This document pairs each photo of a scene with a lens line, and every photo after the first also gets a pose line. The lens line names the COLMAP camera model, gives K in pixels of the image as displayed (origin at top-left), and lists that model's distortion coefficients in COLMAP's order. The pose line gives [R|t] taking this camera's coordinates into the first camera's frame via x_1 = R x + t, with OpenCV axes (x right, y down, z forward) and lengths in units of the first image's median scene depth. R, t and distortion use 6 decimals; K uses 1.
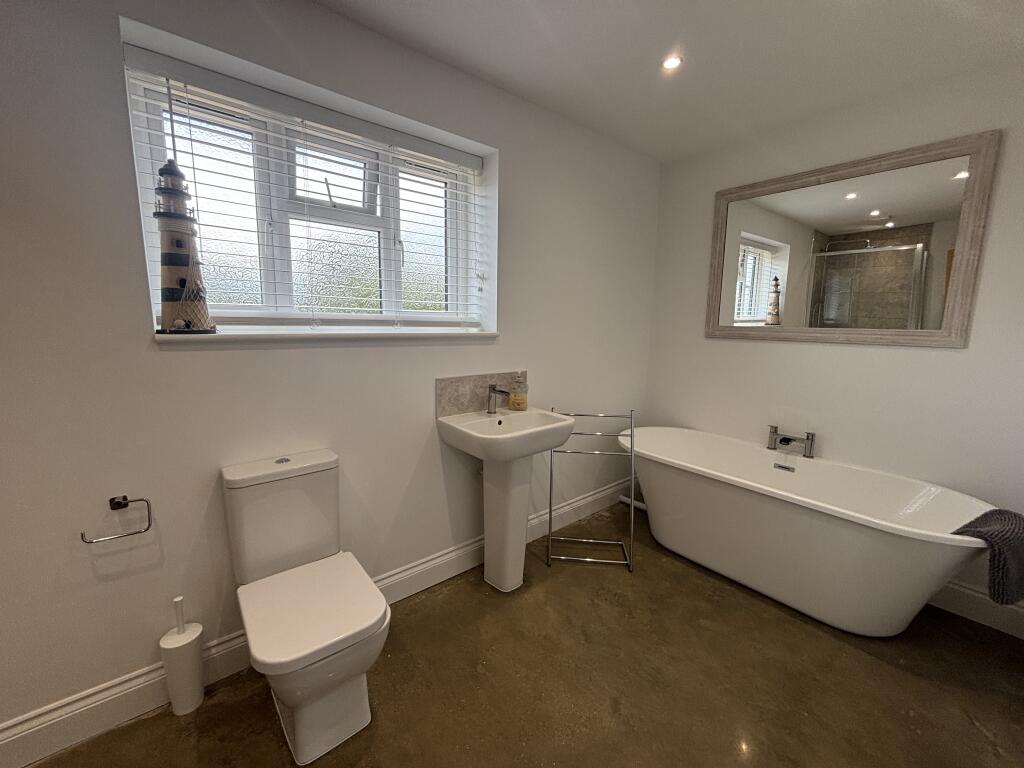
lens RADIAL K [[415.5, 0, 516.0], [0, 415.5, 376.4], [0, 0, 1]] dist [0.002675, 0.000374]
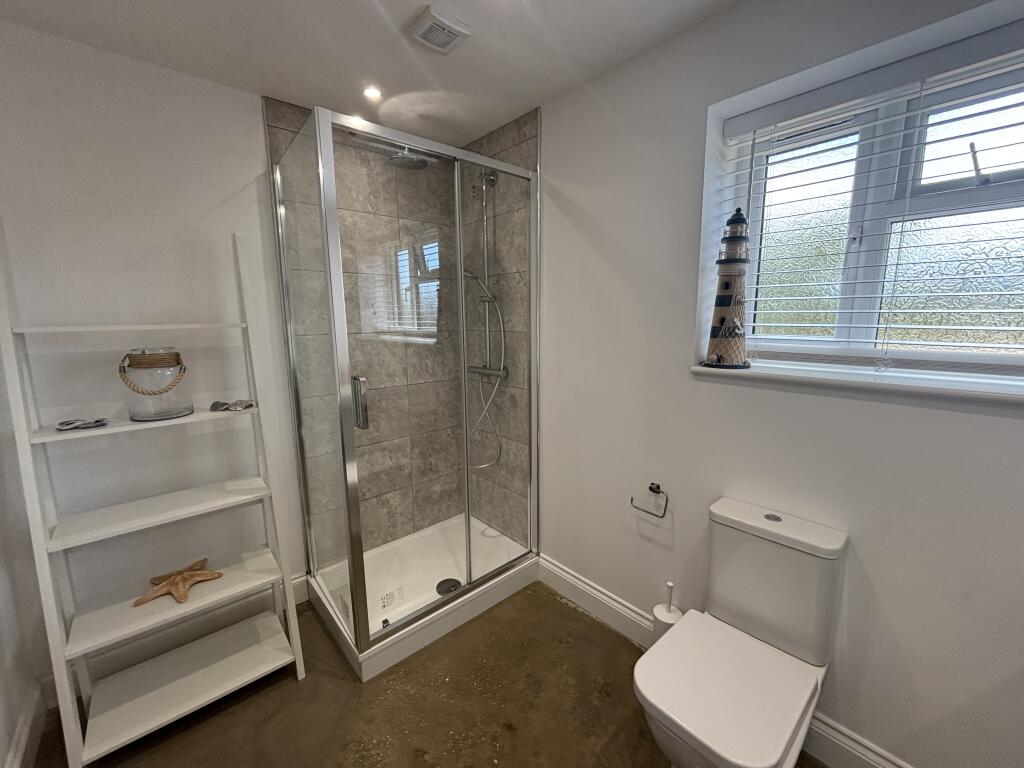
lens RADIAL K [[415.5, 0, 515.8], [0, 415.5, 388.6], [0, 0, 1]] dist [0.002675, 0.000374]
pose [[0.025081, 0.141491, -0.989622, 0.286994], [-0.147140, 0.979674, 0.136340, -0.116856], [0.988798, 0.142194, 0.045390, 0.424187]]
